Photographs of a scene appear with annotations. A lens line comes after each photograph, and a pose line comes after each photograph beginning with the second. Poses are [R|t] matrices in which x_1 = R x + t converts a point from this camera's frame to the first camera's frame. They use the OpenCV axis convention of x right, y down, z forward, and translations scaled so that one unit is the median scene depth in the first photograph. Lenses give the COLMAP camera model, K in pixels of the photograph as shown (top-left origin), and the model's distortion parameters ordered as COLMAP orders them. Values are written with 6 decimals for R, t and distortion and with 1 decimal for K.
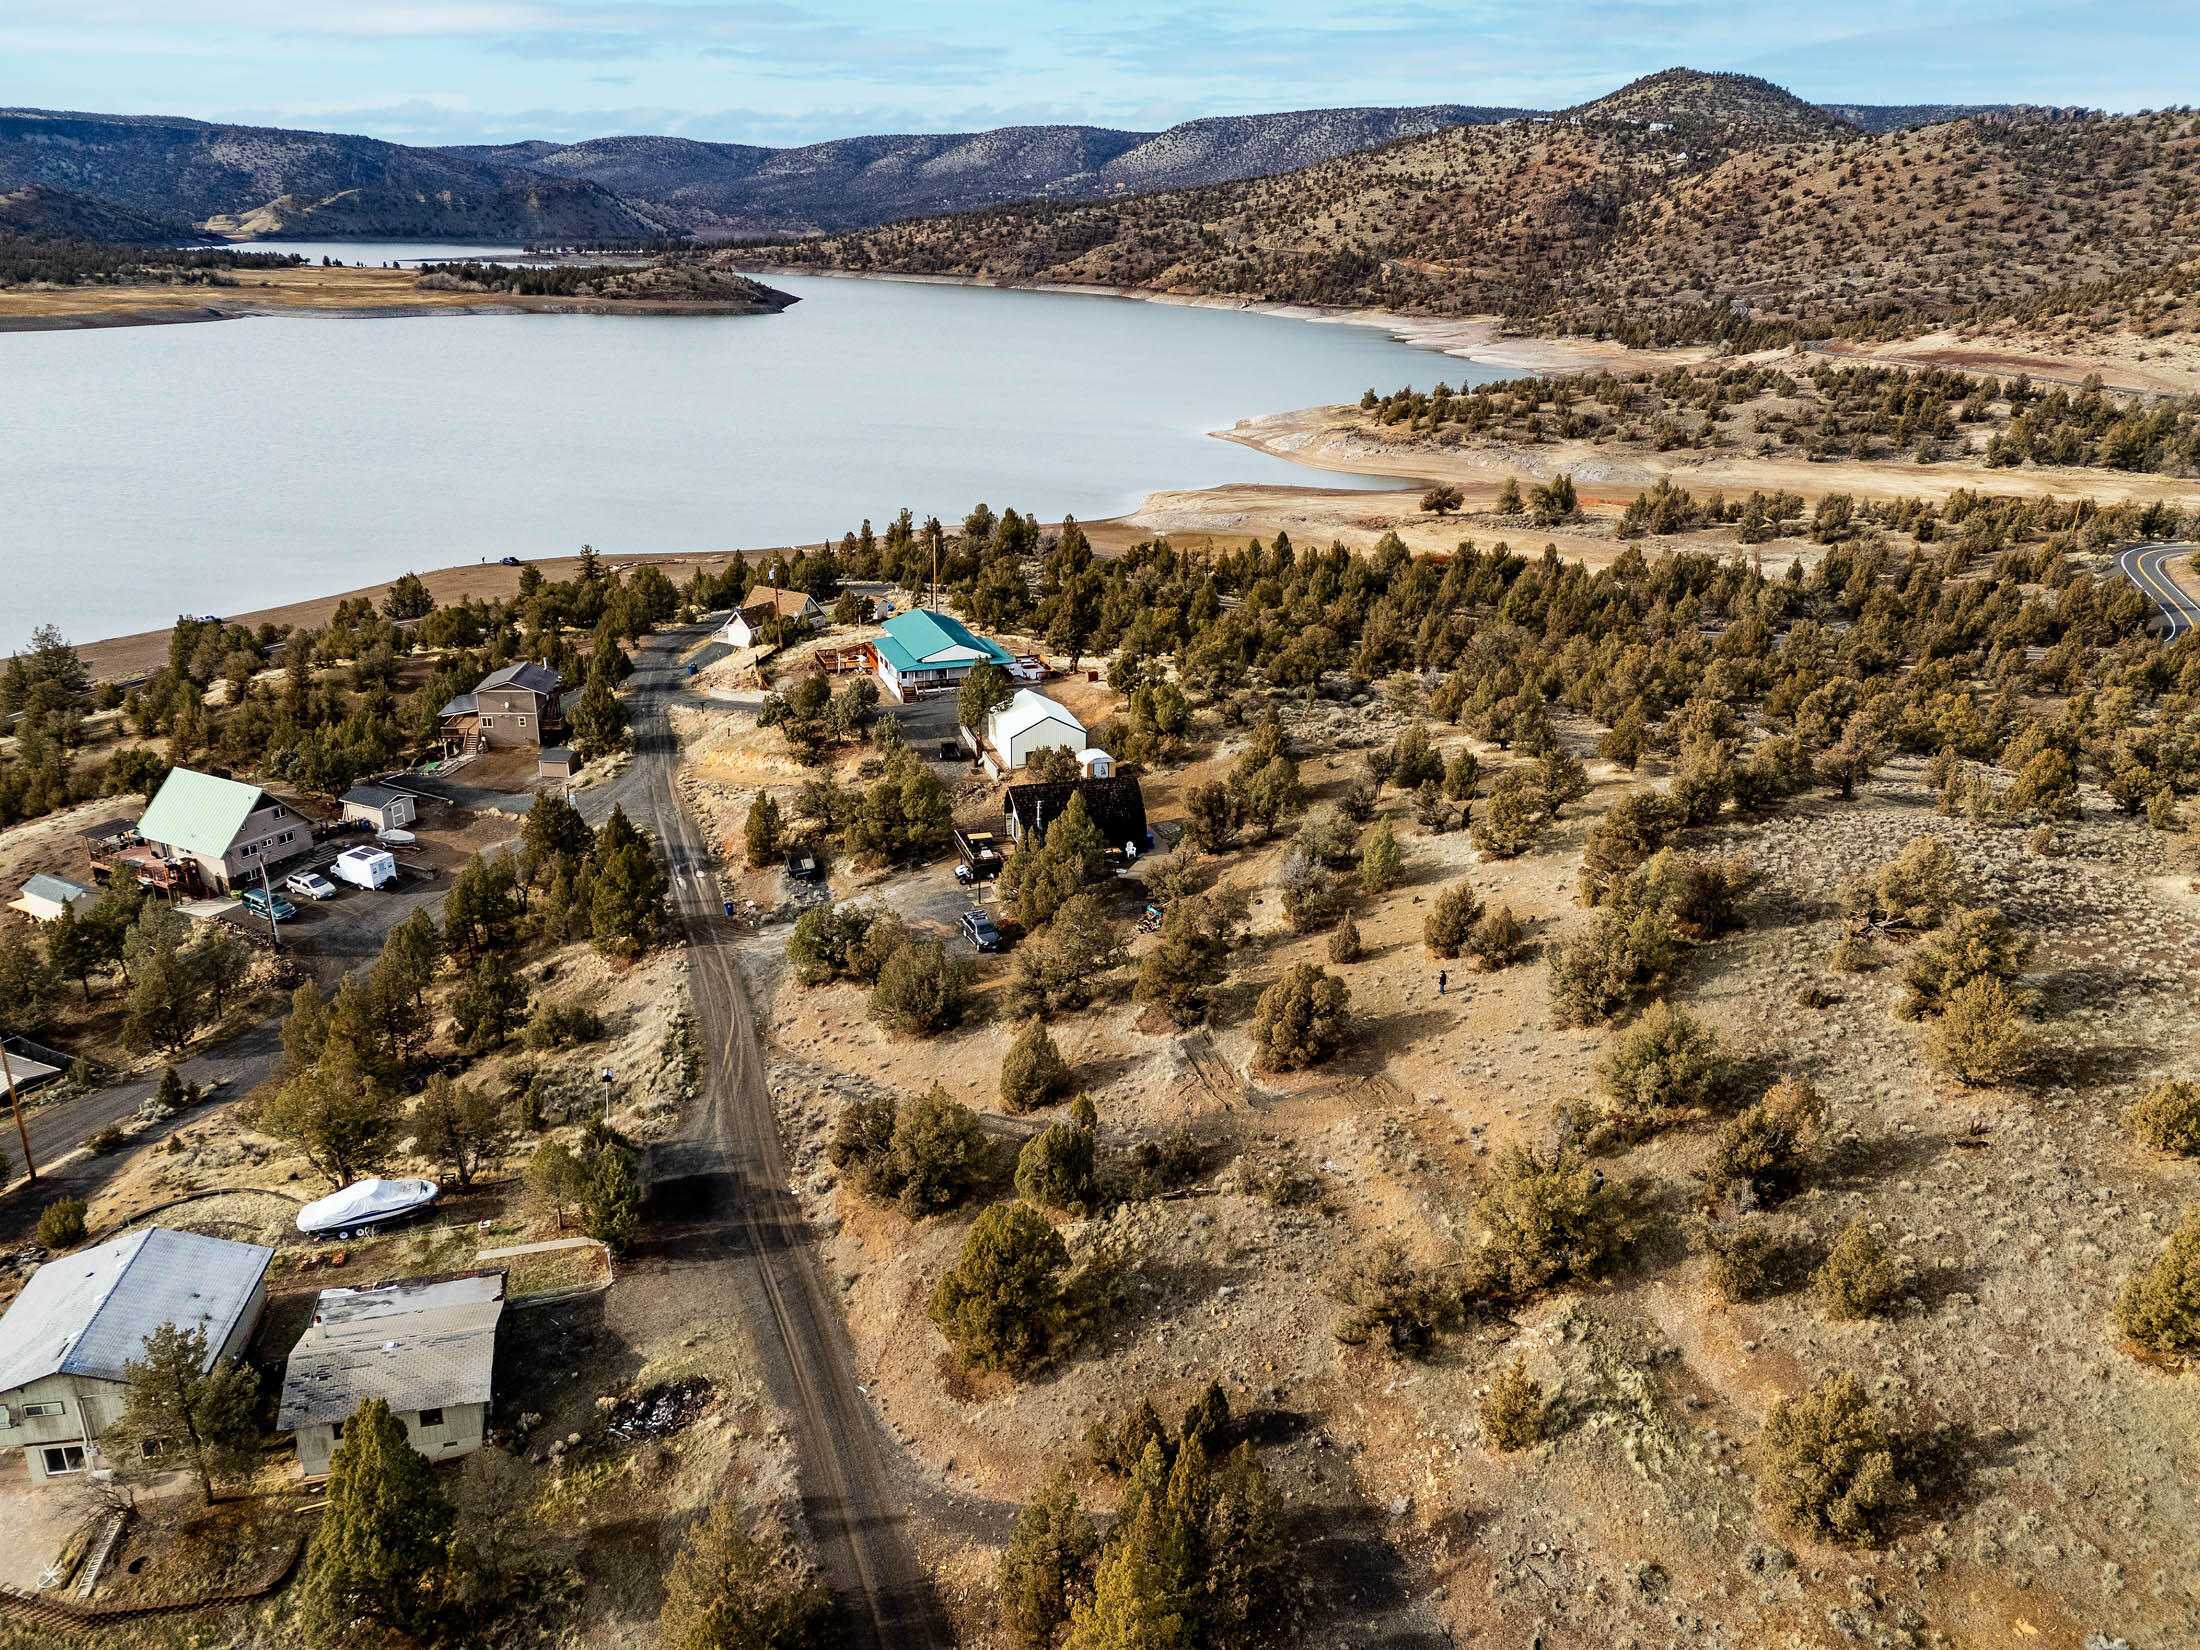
lens RADIAL K [[1610.7, 0, 1097.8], [0, 1610.7, 820.4], [0, 0, 1]] dist [0.067541, -0.048927]
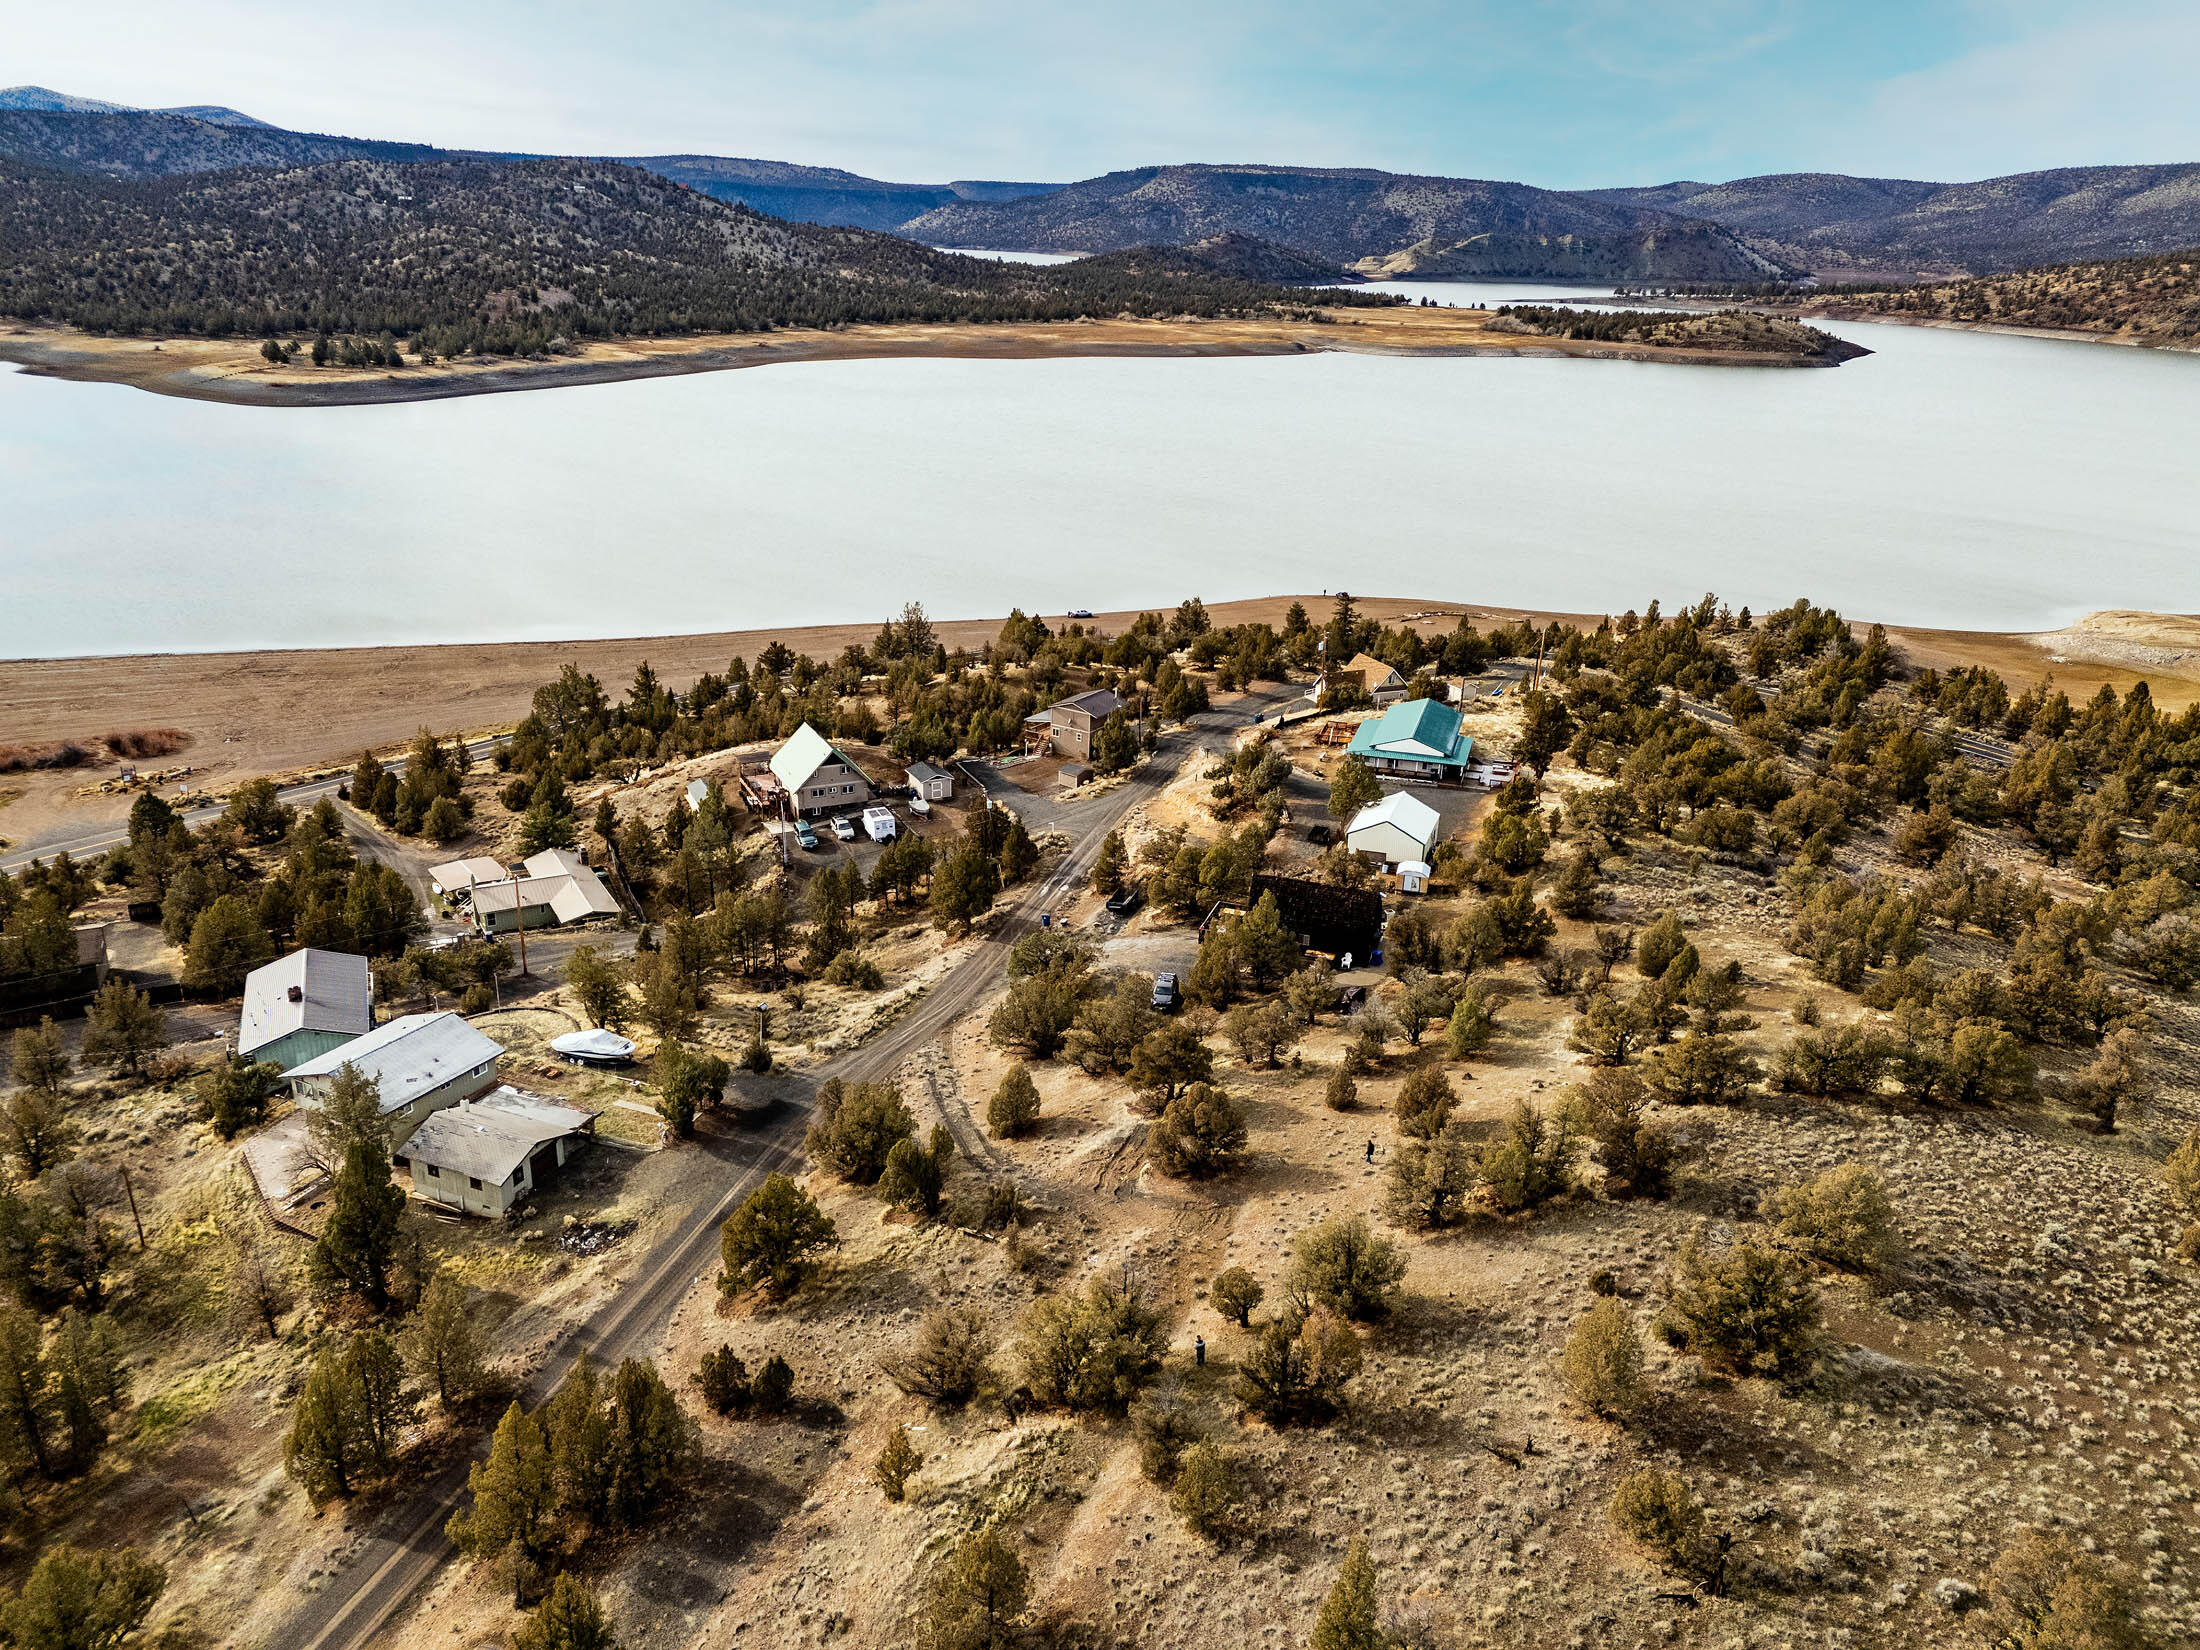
lens RADIAL K [[1610.7, 0, 1101.2], [0, 1610.7, 820.1], [0, 0, 1]] dist [0.067541, -0.048927]
pose [[0.804100, 0.213258, -0.554928, 0.048021], [-0.224463, 0.973261, 0.048772, -0.009051], [0.550491, 0.085343, 0.830468, 0.004504]]
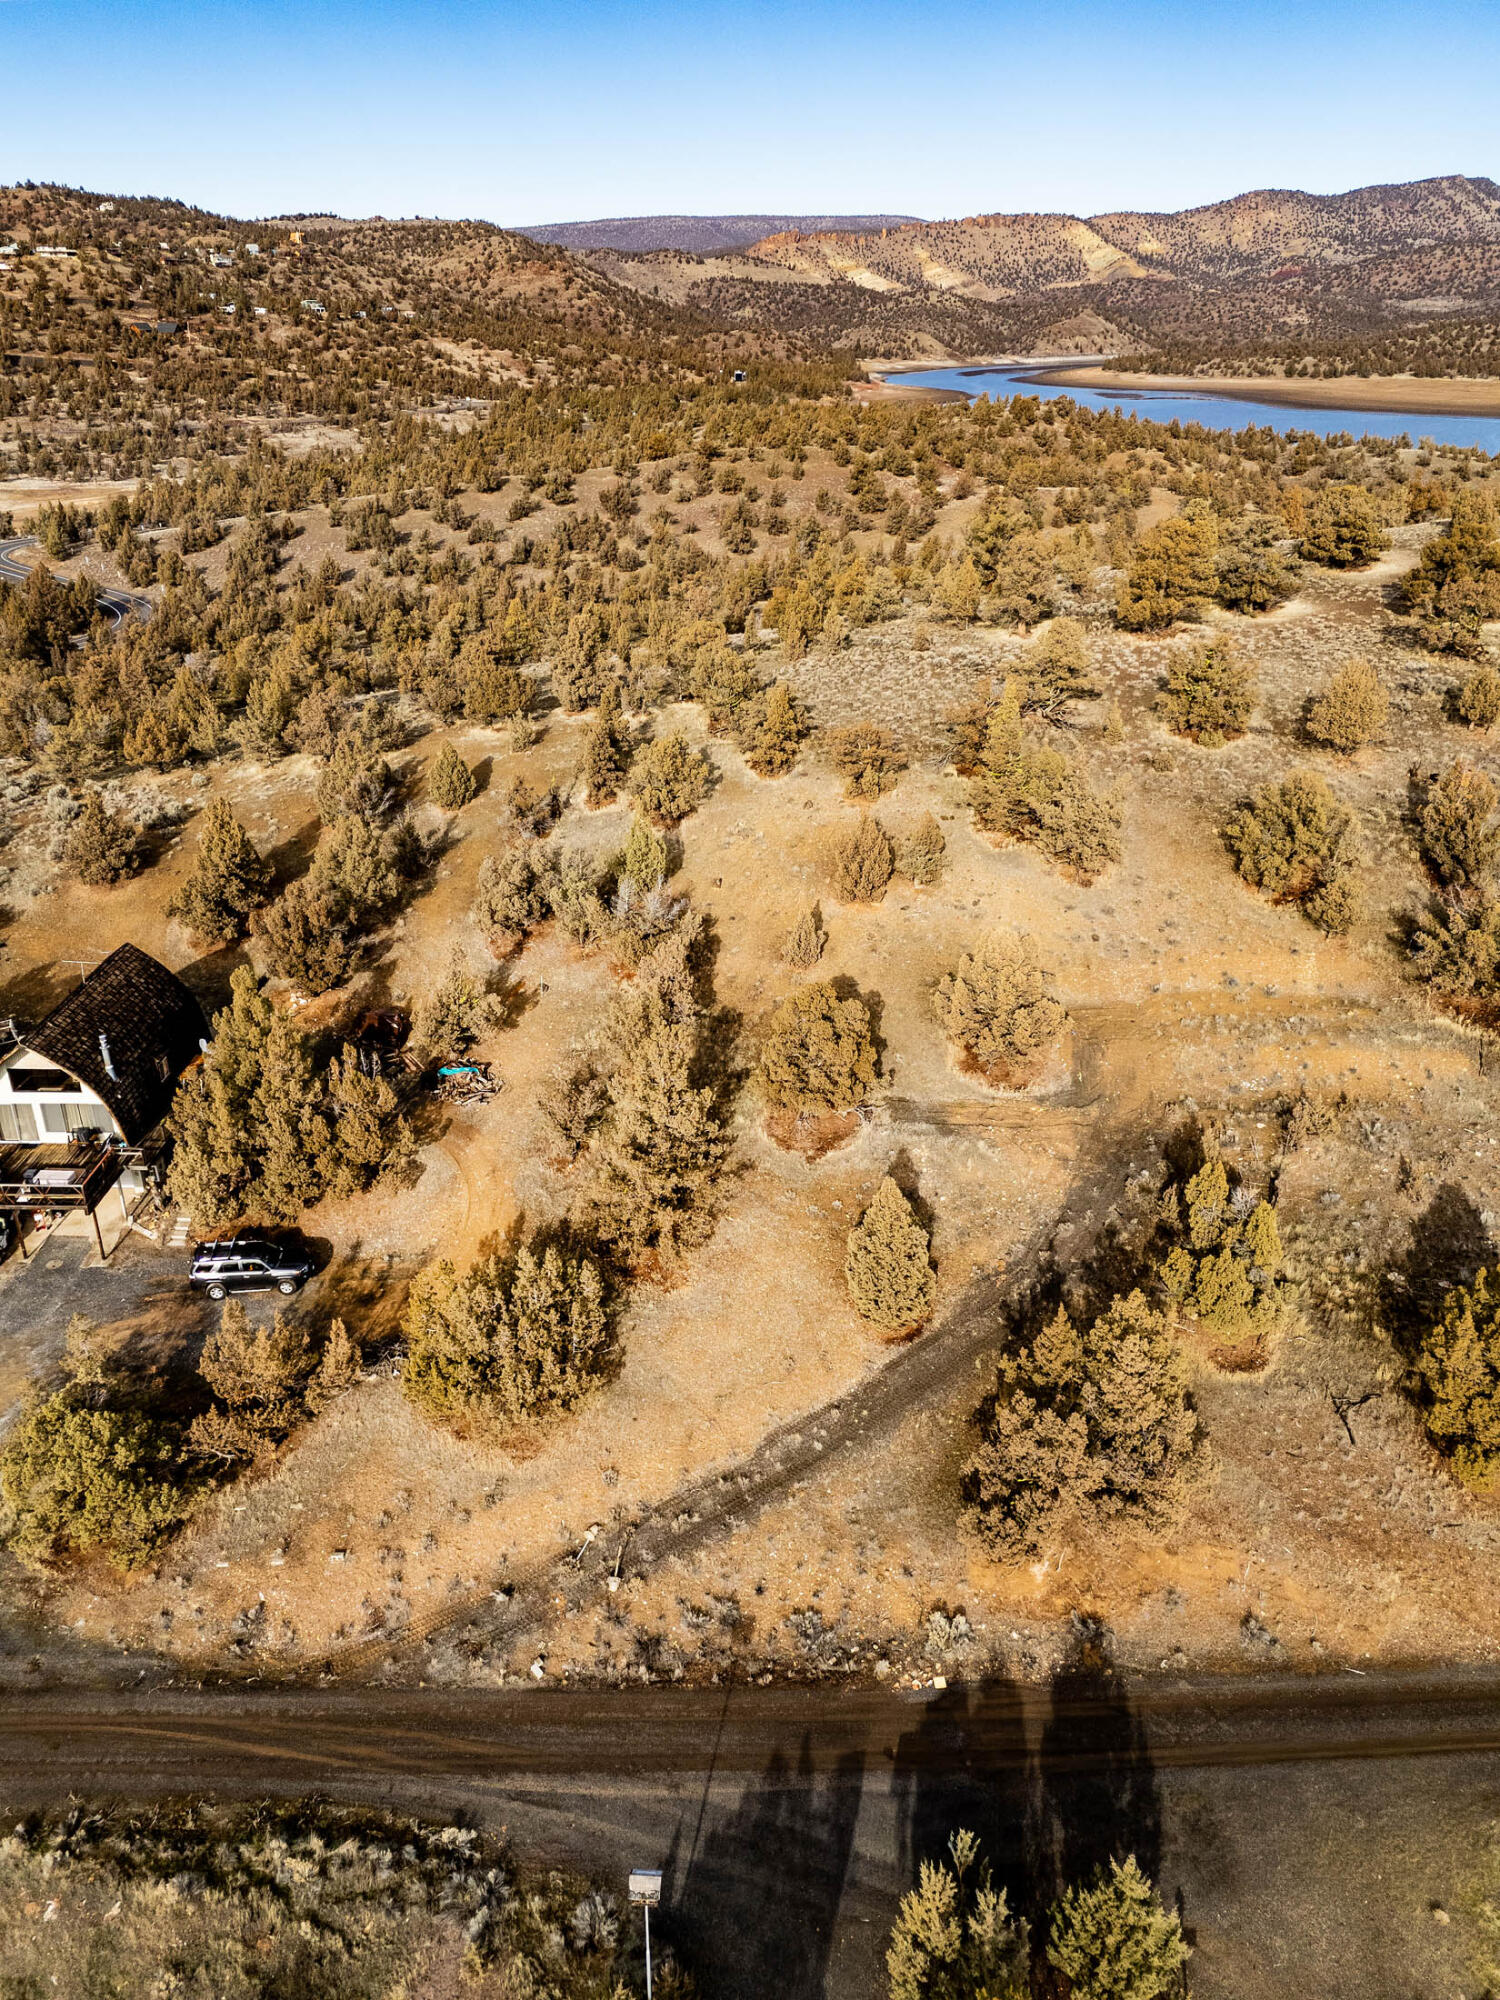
lens RADIAL K [[1464.3, 0, 744.8], [0, 1464.3, 1001.6], [0, 0, 1]] dist [0.067541, -0.048927]
pose [[0.322716, -0.418107, 0.849141, -0.040491], [0.339795, 0.888514, 0.308354, -0.010828], [-0.883399, 0.189023, 0.428808, 0.061952]]
